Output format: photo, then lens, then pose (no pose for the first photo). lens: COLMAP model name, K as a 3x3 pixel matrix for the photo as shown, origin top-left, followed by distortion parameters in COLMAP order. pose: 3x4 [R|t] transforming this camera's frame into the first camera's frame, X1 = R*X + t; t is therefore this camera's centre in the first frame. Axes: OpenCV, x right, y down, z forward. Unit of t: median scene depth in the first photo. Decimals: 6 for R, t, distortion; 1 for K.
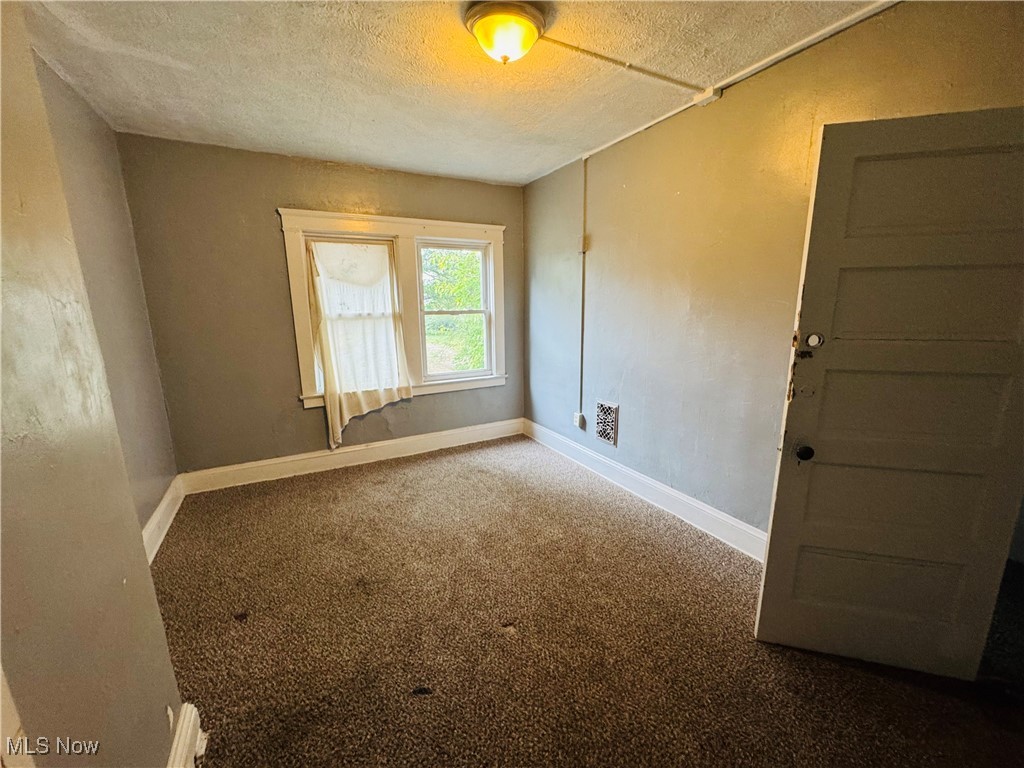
lens RADIAL K [[415.6, 0, 513.6], [0, 415.6, 385.4], [0, 0, 1]] dist [0.004296, 0.000439]
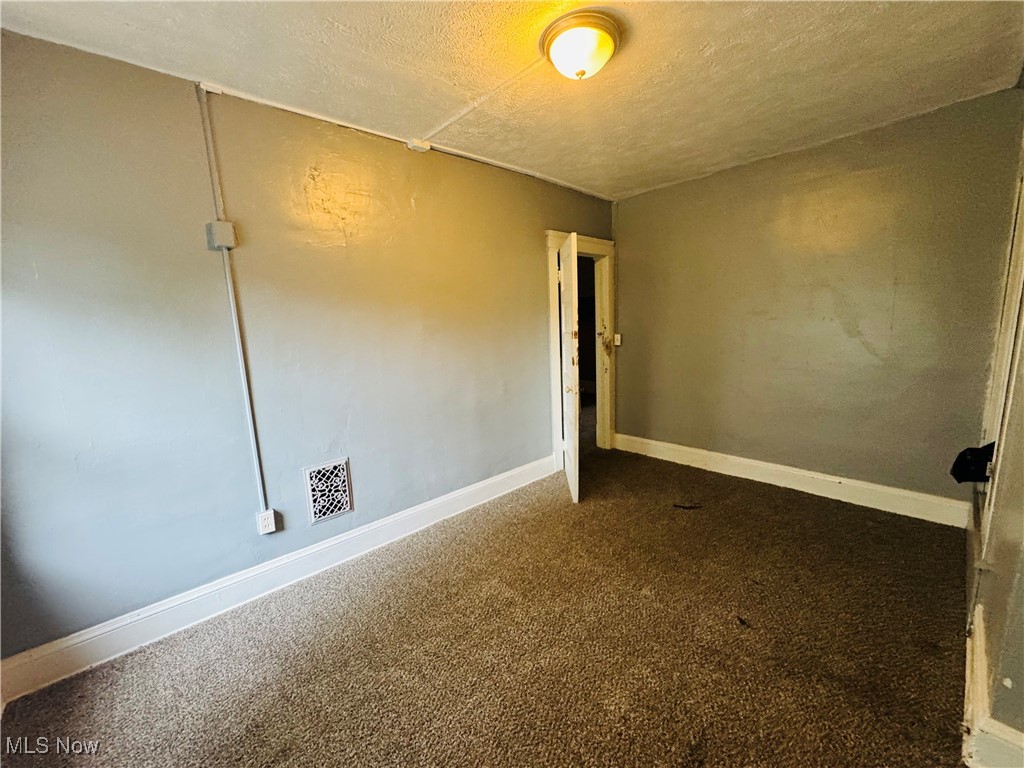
lens RADIAL K [[415.6, 0, 512.9], [0, 415.6, 384.7], [0, 0, 1]] dist [0.004296, 0.000439]
pose [[-0.249117, -0.130065, 0.959700, -0.543287], [0.237573, 0.952456, 0.190752, -0.153562], [-0.938882, 0.275518, -0.206373, 0.811952]]
